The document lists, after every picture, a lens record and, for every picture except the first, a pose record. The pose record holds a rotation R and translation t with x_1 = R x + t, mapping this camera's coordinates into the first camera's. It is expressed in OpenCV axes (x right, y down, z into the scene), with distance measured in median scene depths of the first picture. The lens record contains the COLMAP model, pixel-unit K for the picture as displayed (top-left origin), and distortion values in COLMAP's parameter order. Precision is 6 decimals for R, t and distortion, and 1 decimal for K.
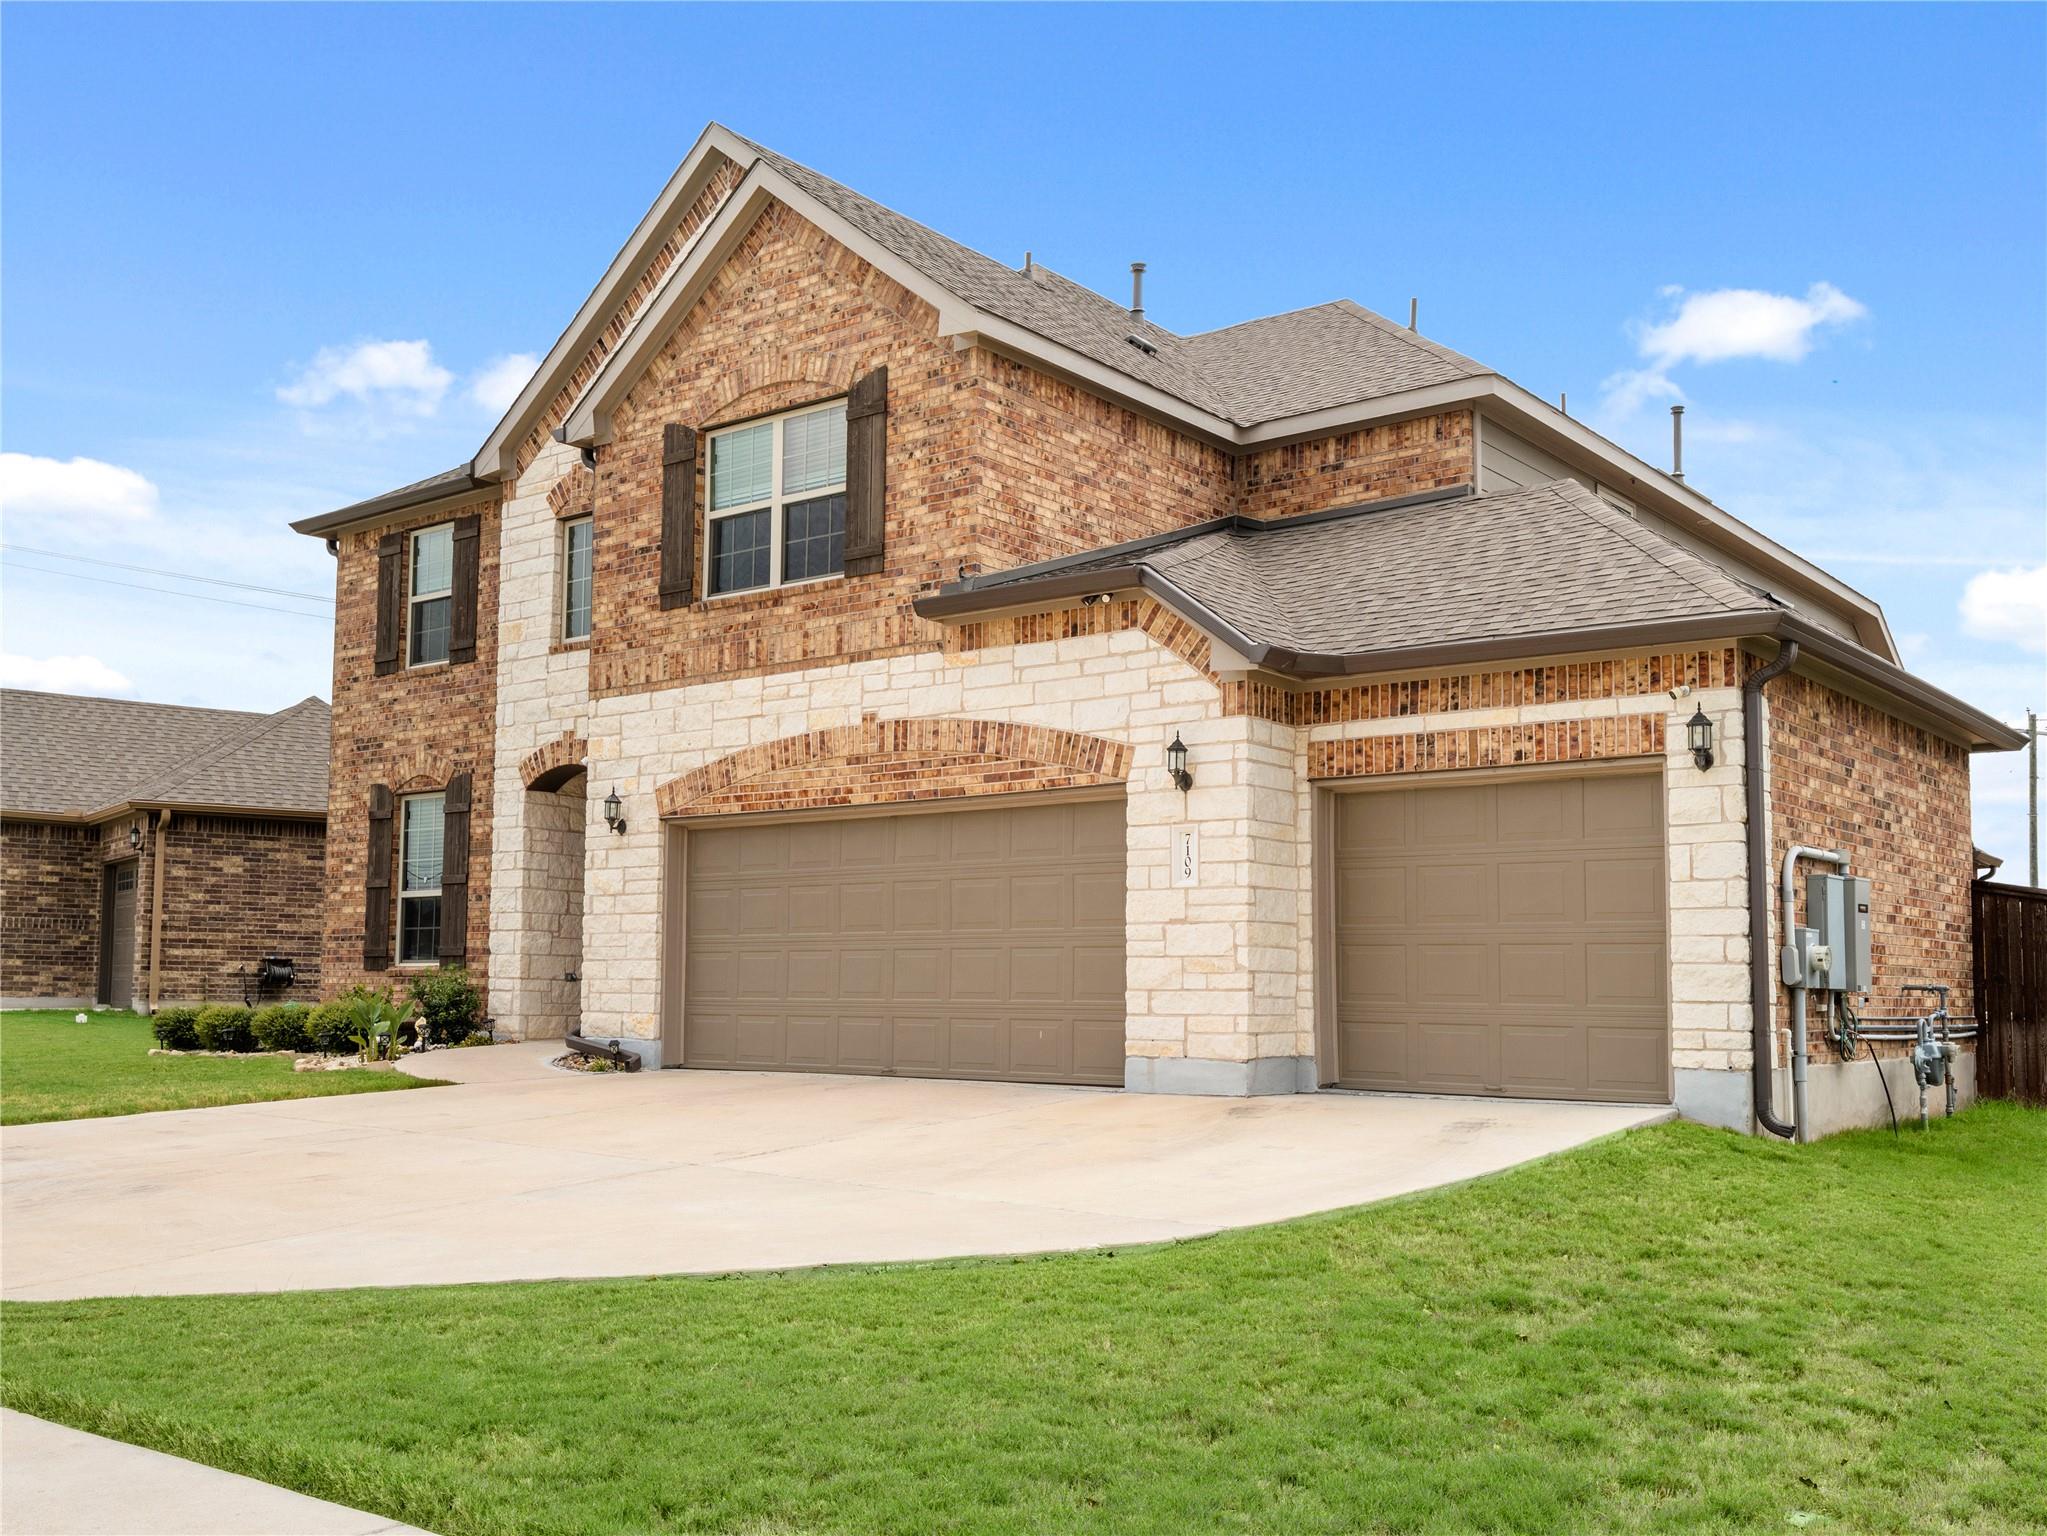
lens RADIAL K [[1813.3, 0, 1023.5], [0, 1813.3, 768.0], [0, 0, 1]] dist [0.028696, 0.000978]
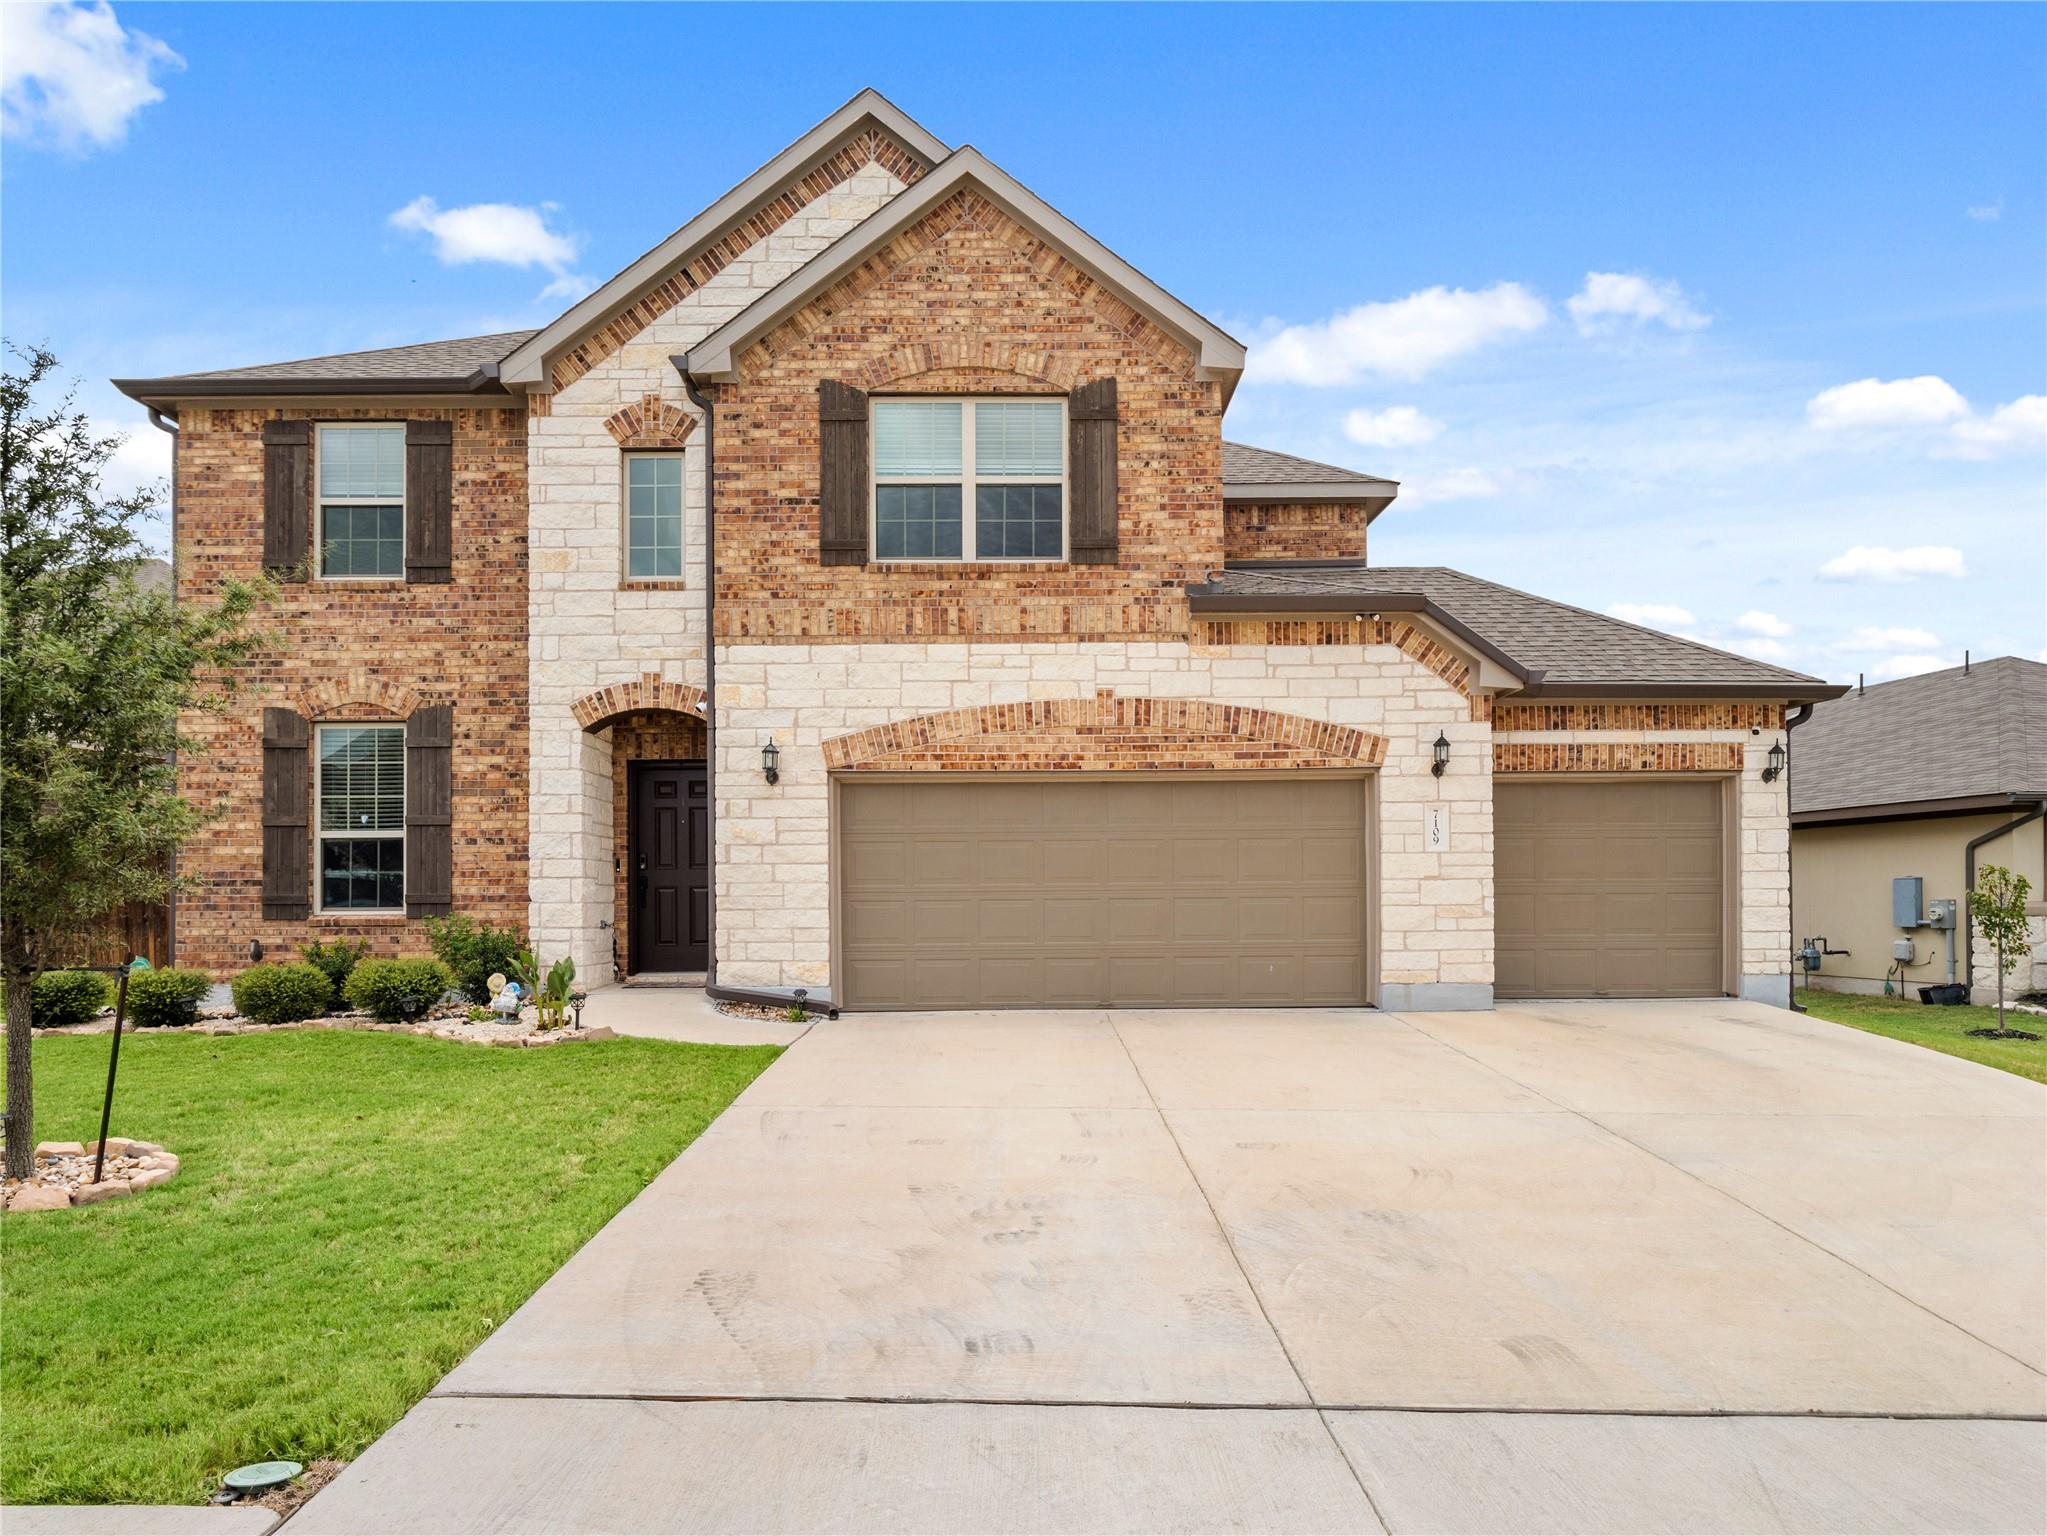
lens RADIAL K [[1269.4, 0, 1023.2], [0, 1269.4, 827.6], [0, 0, 1]] dist [0.003885, -0.000107]
pose [[0.793255, 0.018324, 0.608613, -0.560285], [-0.061397, 0.996860, 0.050011, 0.017421], [-0.605786, -0.077038, 0.791889, 0.375029]]
